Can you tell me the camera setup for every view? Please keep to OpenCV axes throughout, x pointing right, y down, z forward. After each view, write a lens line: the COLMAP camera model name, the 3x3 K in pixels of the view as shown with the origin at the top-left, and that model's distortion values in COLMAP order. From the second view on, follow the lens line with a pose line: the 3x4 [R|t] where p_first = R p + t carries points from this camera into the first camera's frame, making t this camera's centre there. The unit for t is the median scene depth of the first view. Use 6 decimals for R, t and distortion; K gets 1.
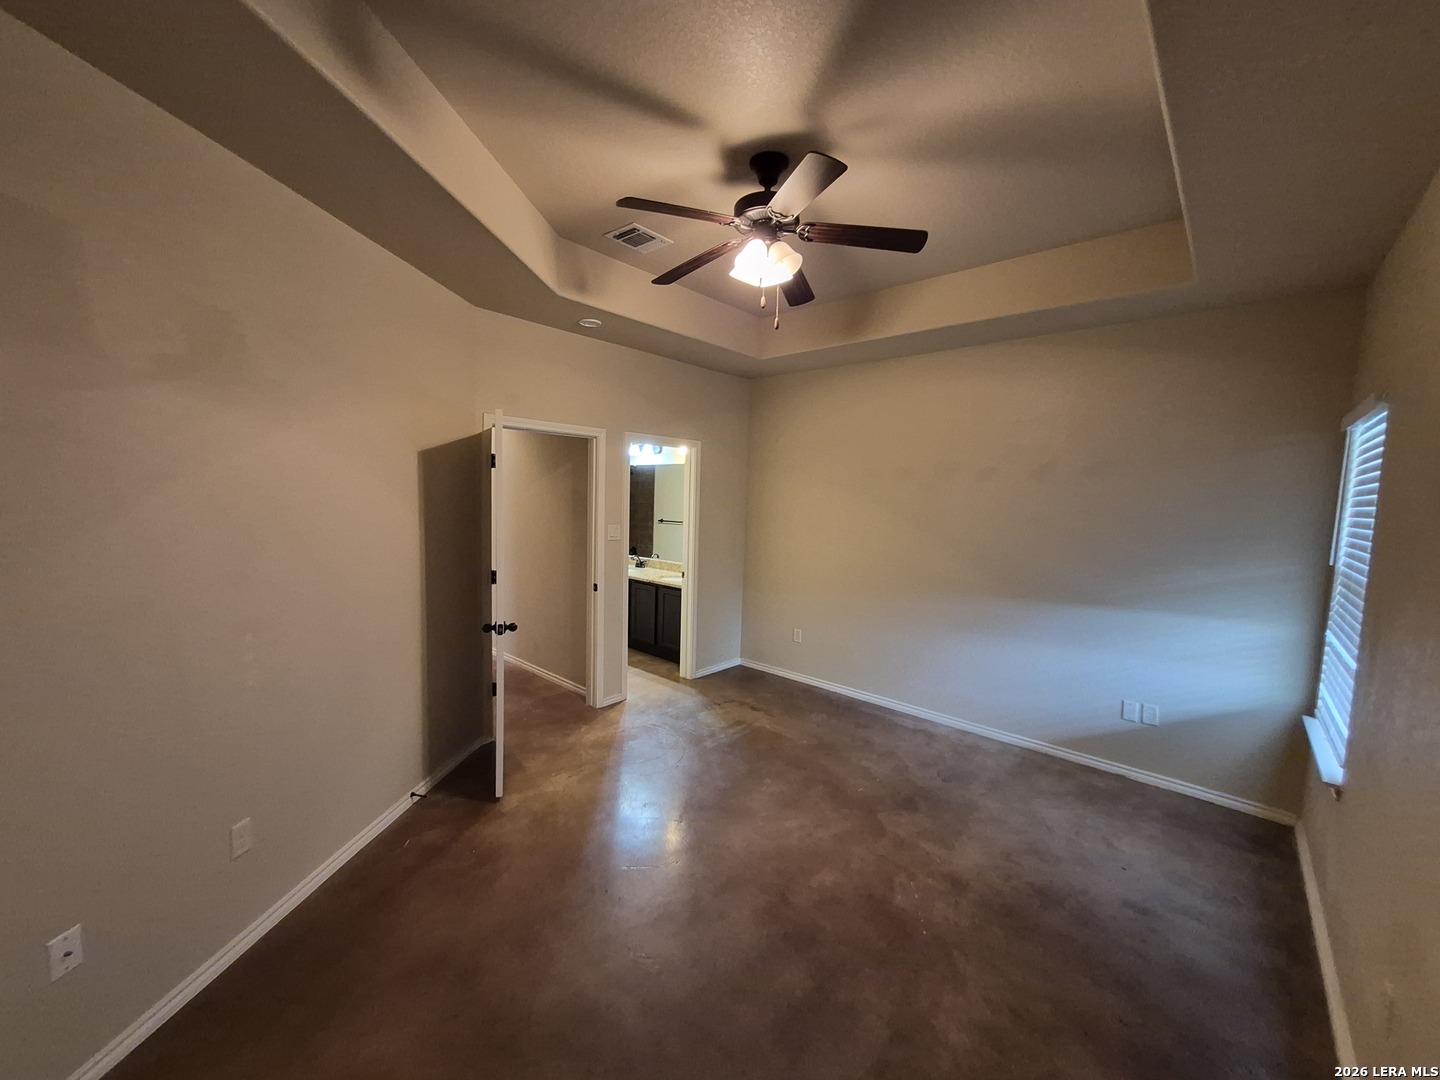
lens RADIAL K [[565.6, 0, 711.3], [0, 565.6, 543.0], [0, 0, 1]] dist [0.009234, -0.000869]
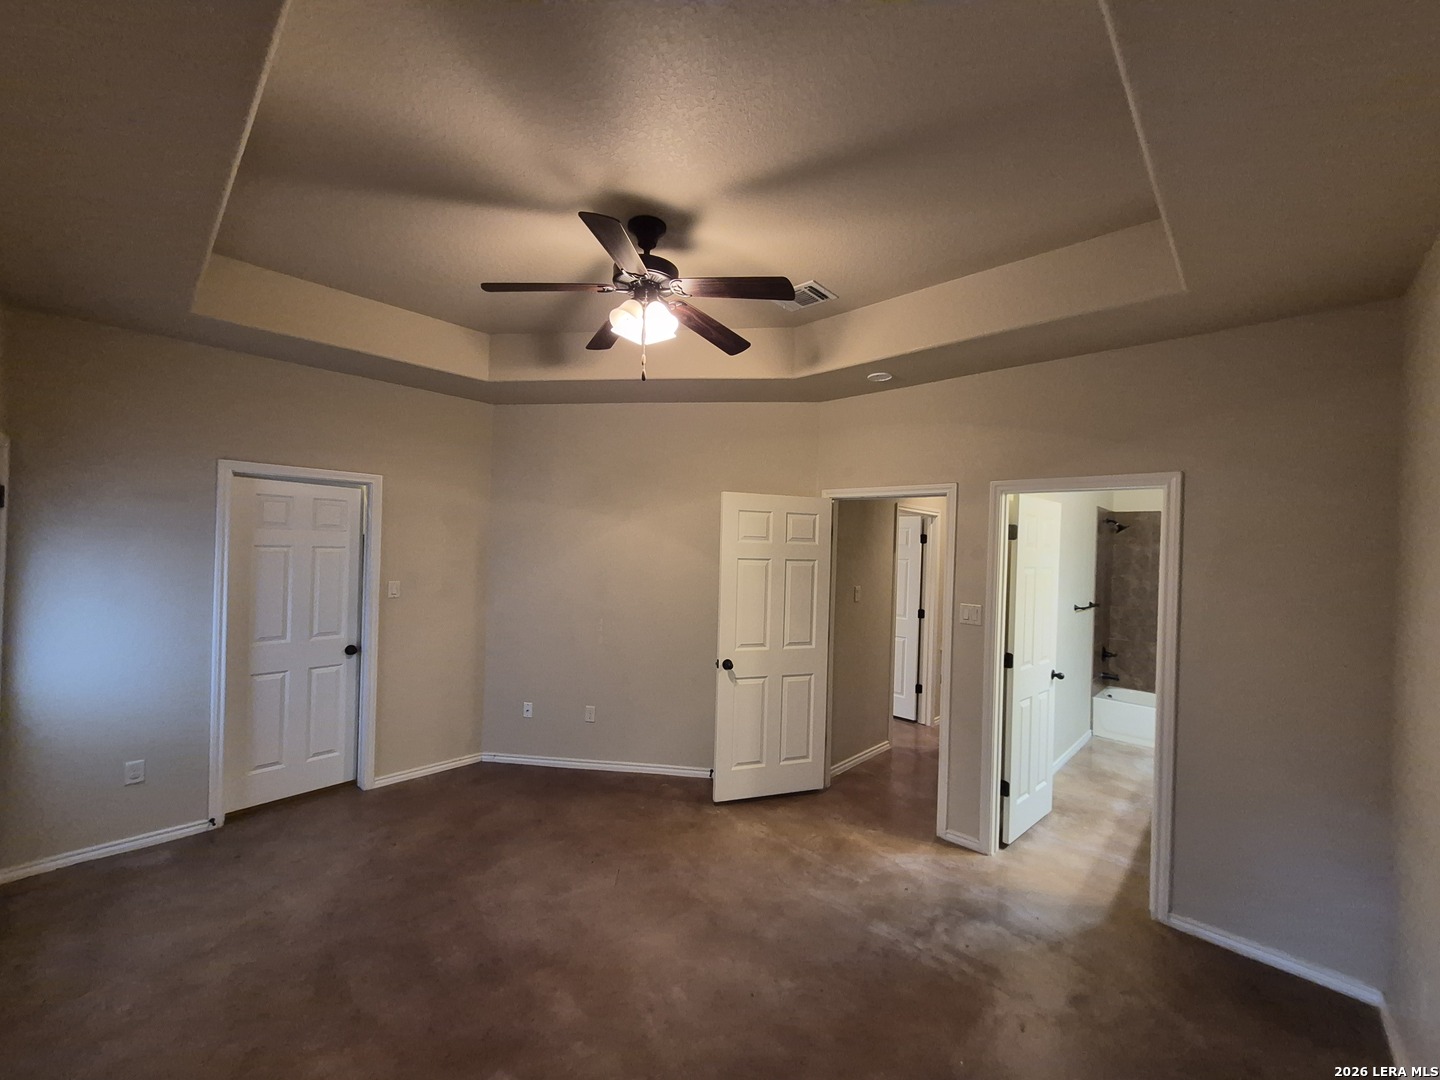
lens RADIAL K [[565.6, 0, 711.4], [0, 565.6, 547.2], [0, 0, 1]] dist [0.009234, -0.000869]
pose [[-0.020051, -0.025215, -0.999481, 0.750526], [-0.122227, 0.992245, -0.022580, -0.061373], [0.992300, 0.121710, -0.022977, 0.824667]]
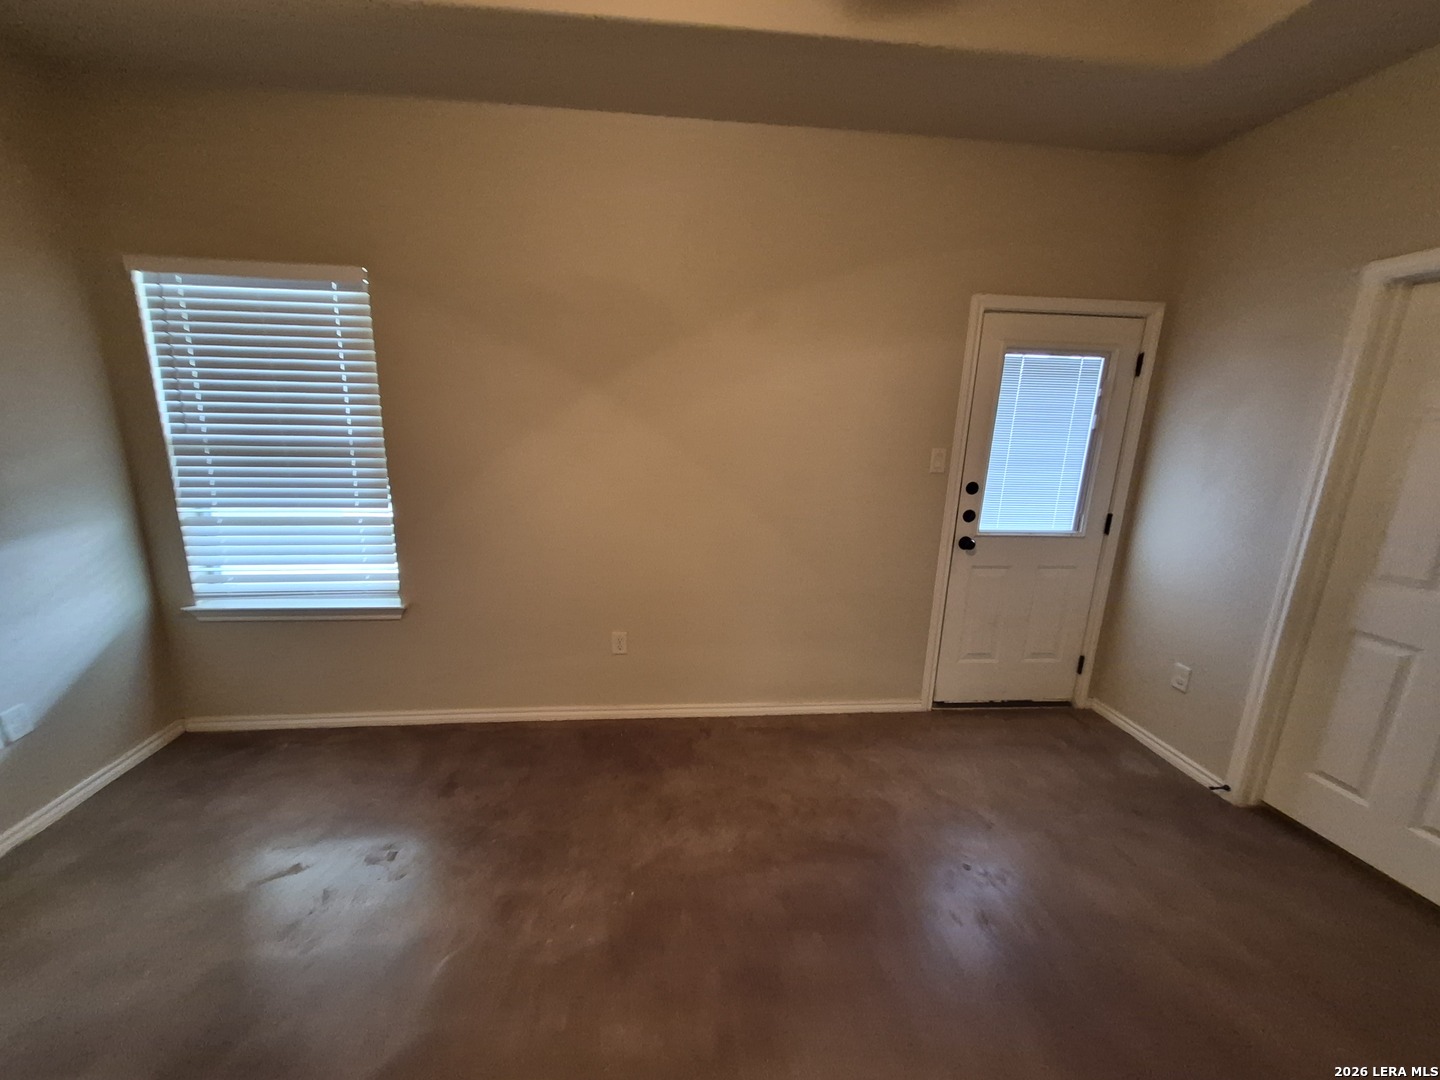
lens RADIAL K [[565.6, 0, 713.6], [0, 565.6, 538.1], [0, 0, 1]] dist [0.009234, -0.000869]
pose [[-0.744368, -0.191479, 0.639729, -0.098997], [0.016094, 0.952585, 0.303848, -0.049098], [-0.667576, 0.236470, -0.705991, 0.881508]]
